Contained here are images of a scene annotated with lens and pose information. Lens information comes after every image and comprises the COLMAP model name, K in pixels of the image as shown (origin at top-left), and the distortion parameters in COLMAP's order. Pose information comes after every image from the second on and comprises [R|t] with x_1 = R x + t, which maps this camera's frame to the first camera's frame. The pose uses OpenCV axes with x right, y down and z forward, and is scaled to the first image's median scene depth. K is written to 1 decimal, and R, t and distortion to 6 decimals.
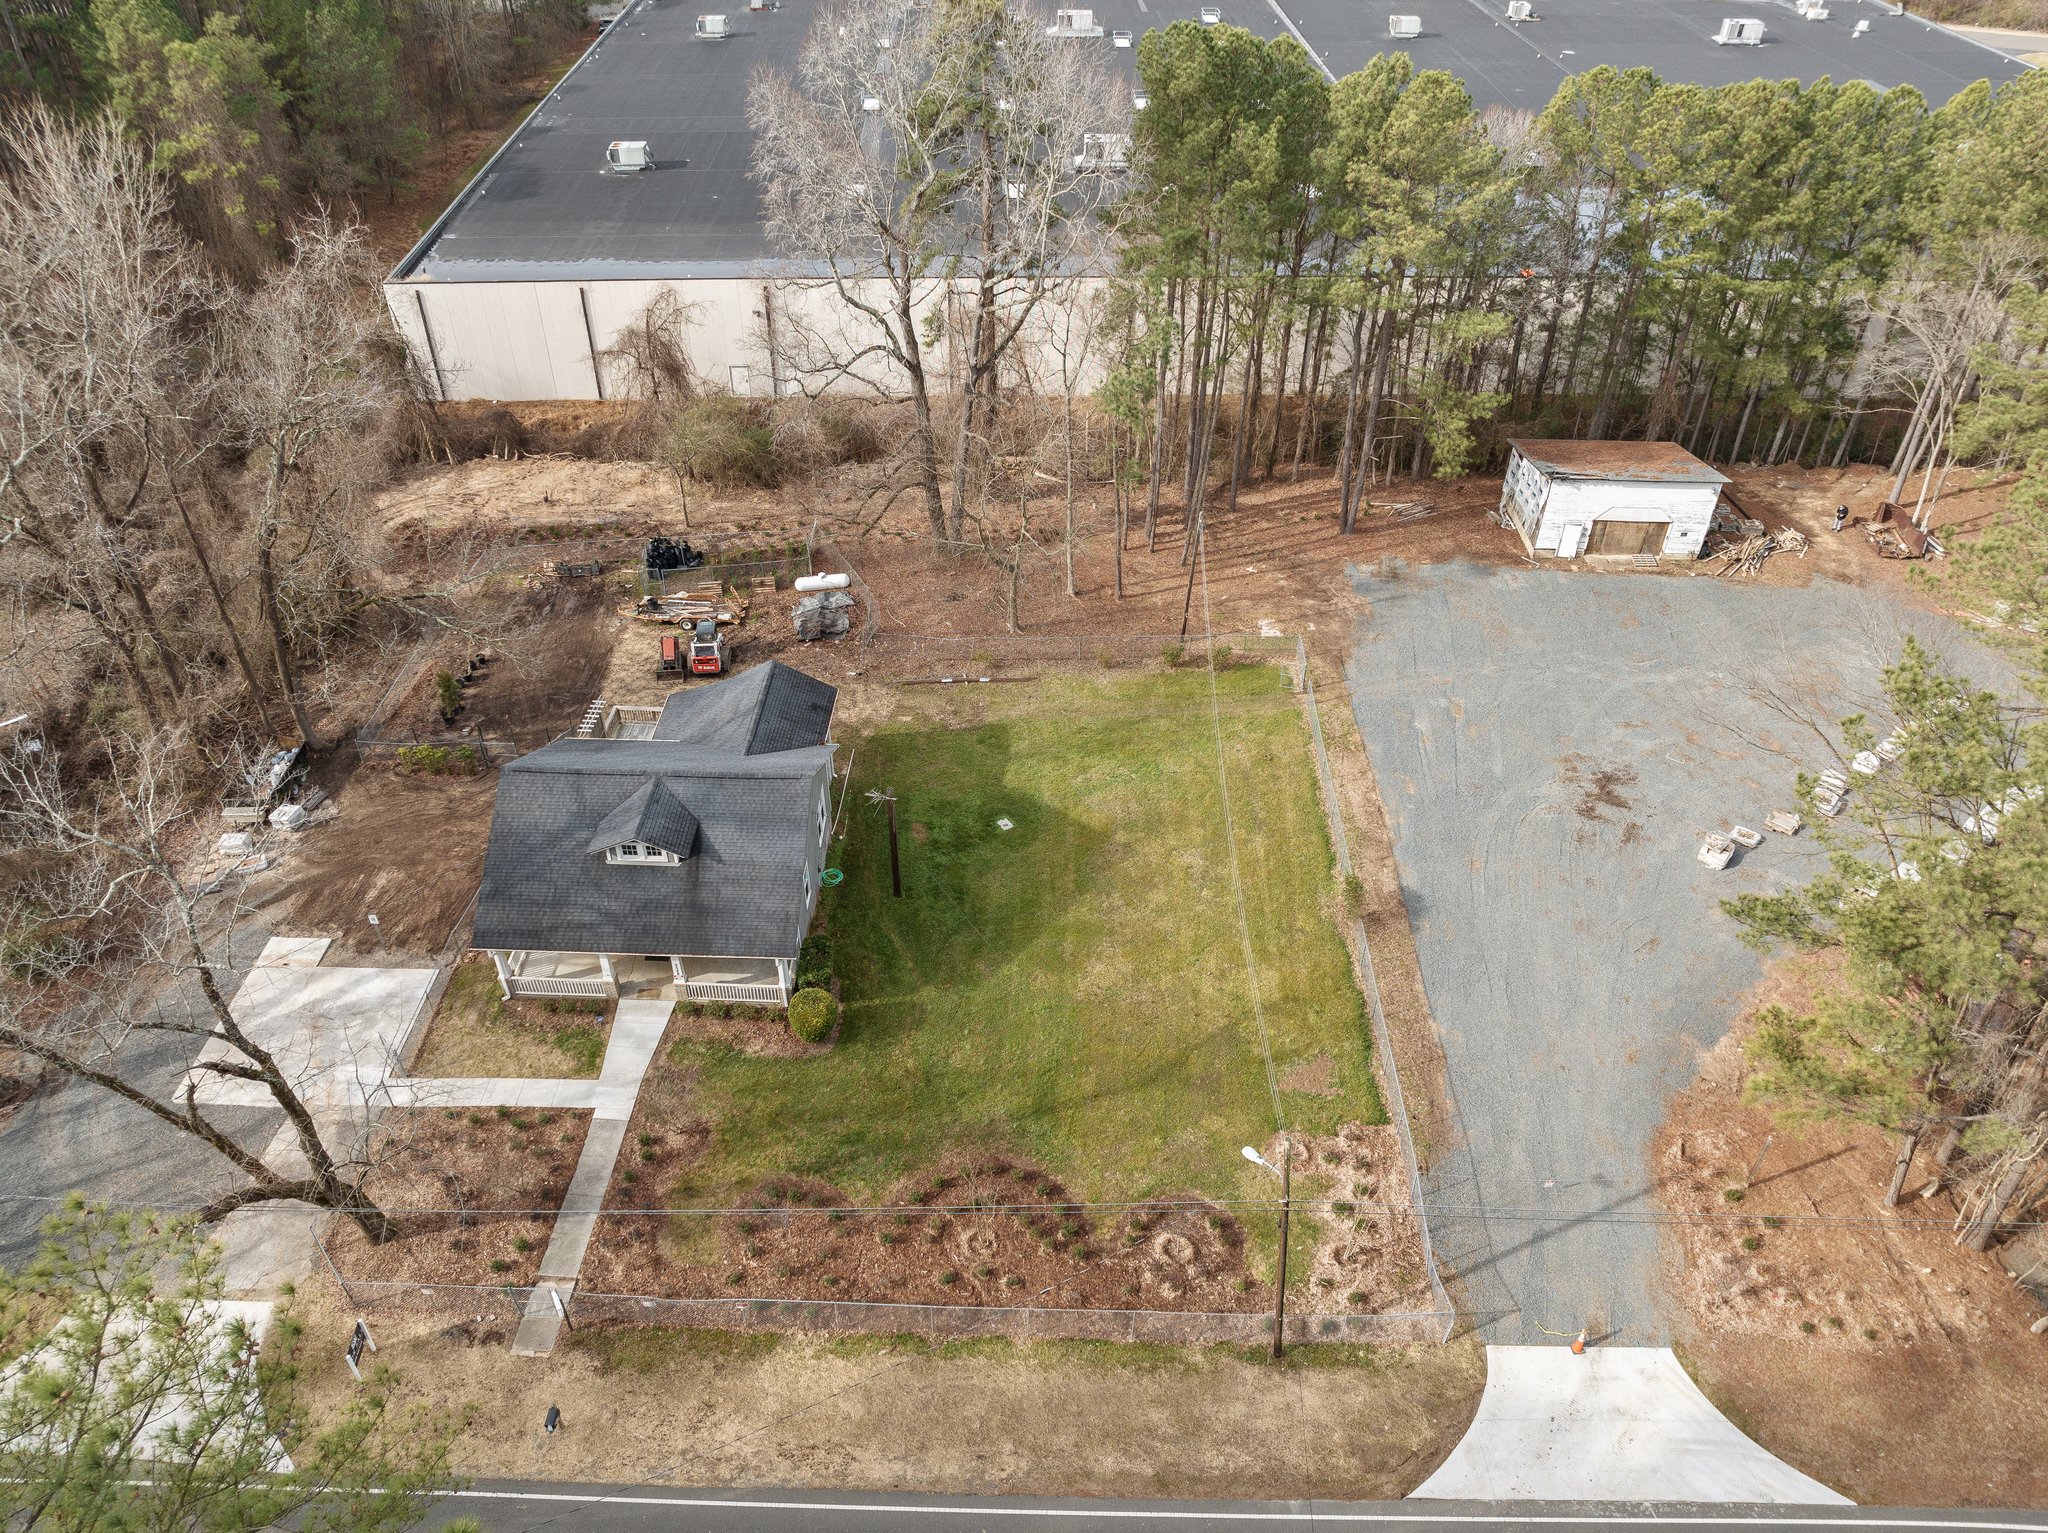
lens RADIAL K [[1463.5, 0, 1024.0], [0, 1463.5, 766.5], [0, 0, 1]] dist [-0.035867, -0.001198]
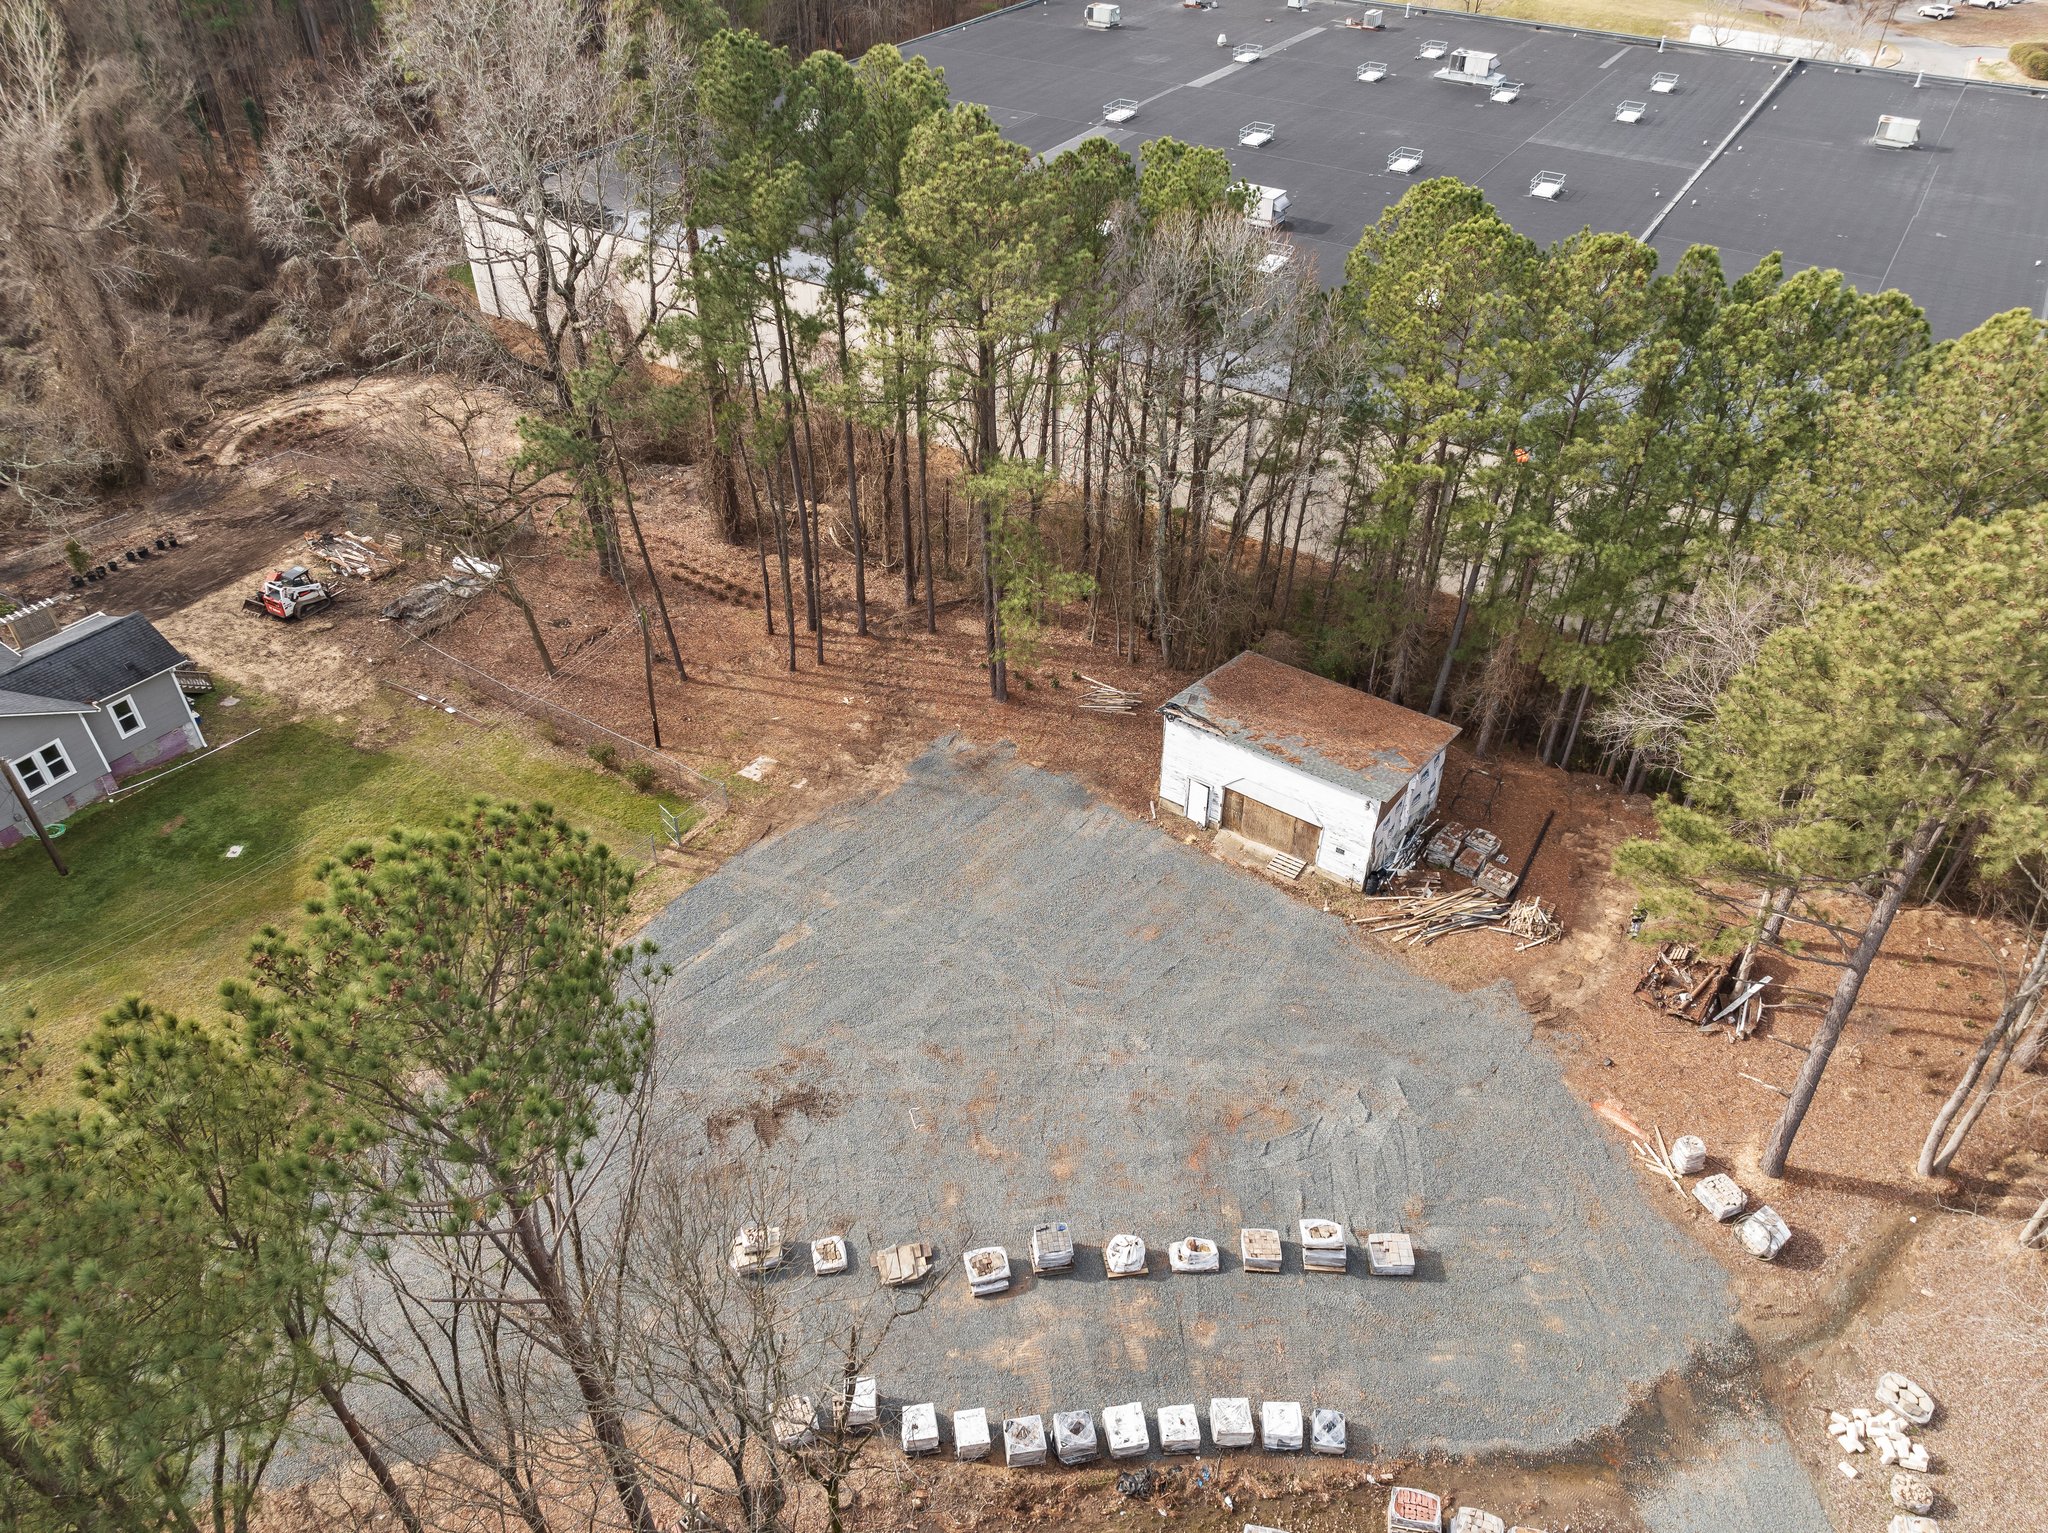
lens RADIAL K [[1463.5, 0, 1024.0], [0, 1463.5, 766.5], [0, 0, 1]] dist [-0.035867, -0.001198]
pose [[0.835011, 0.343560, -0.429794, 1.032269], [-0.343708, 0.935649, 0.080159, -0.339056], [0.429676, 0.080790, 0.899362, 0.499418]]
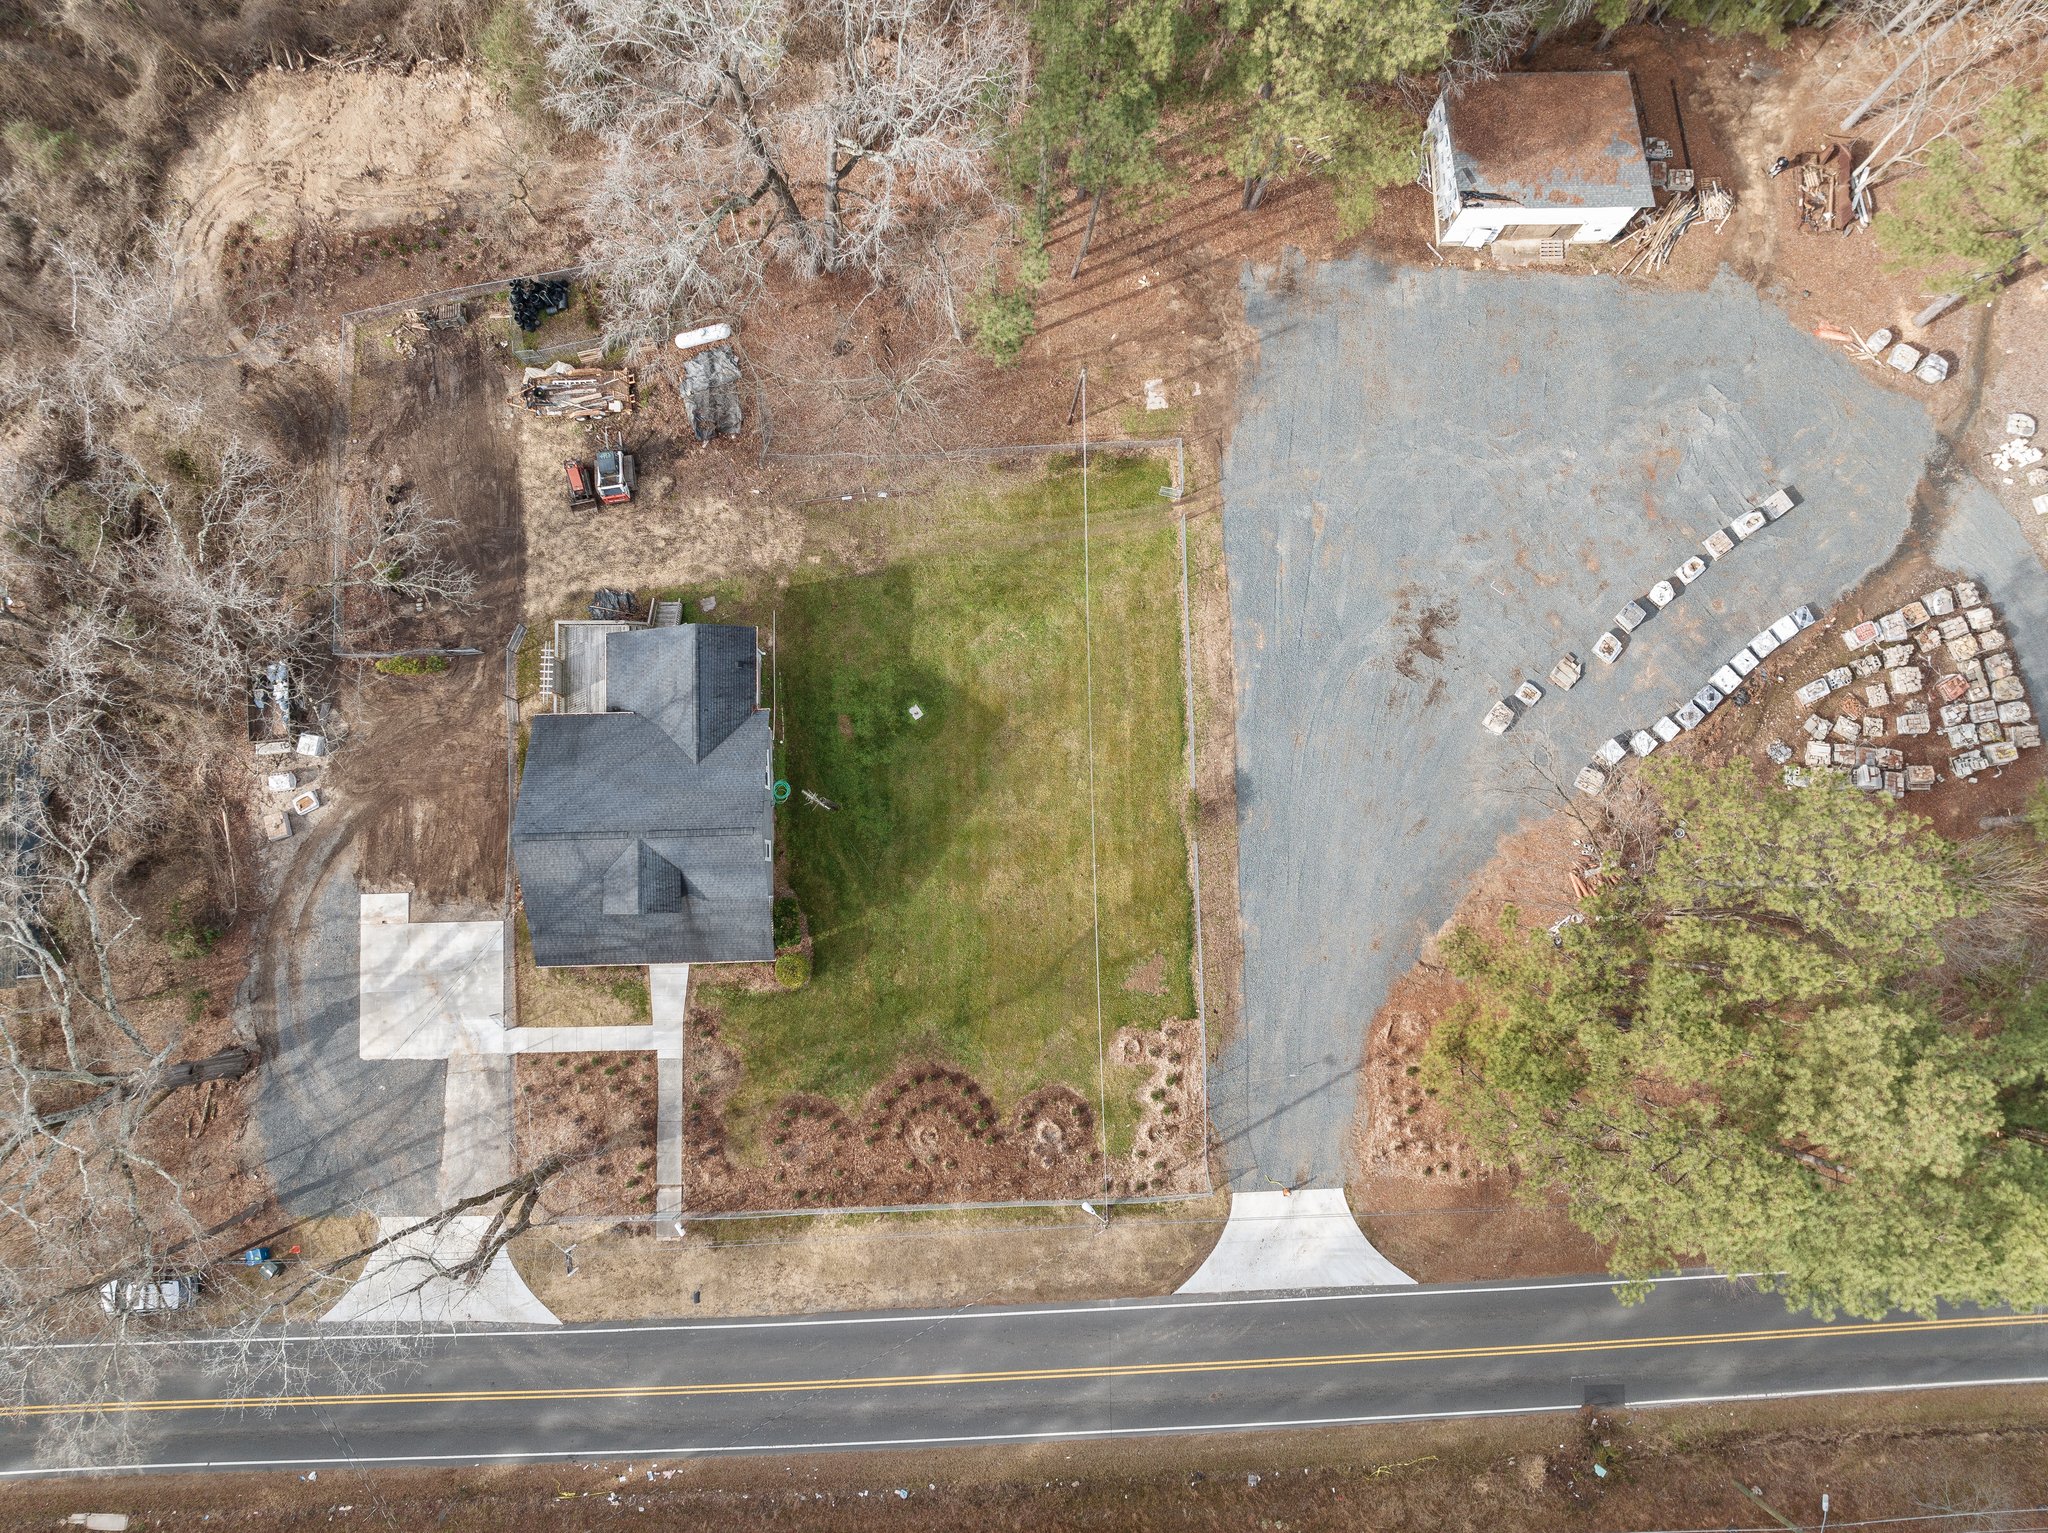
lens RADIAL K [[1463.5, 0, 1024.0], [0, 1463.5, 766.5], [0, 0, 1]] dist [-0.035867, -0.001198]
pose [[0.998024, -0.061633, 0.012257, 0.076060], [0.033165, 0.682272, 0.730346, -1.050709], [-0.053376, -0.728496, 0.682967, 0.191180]]
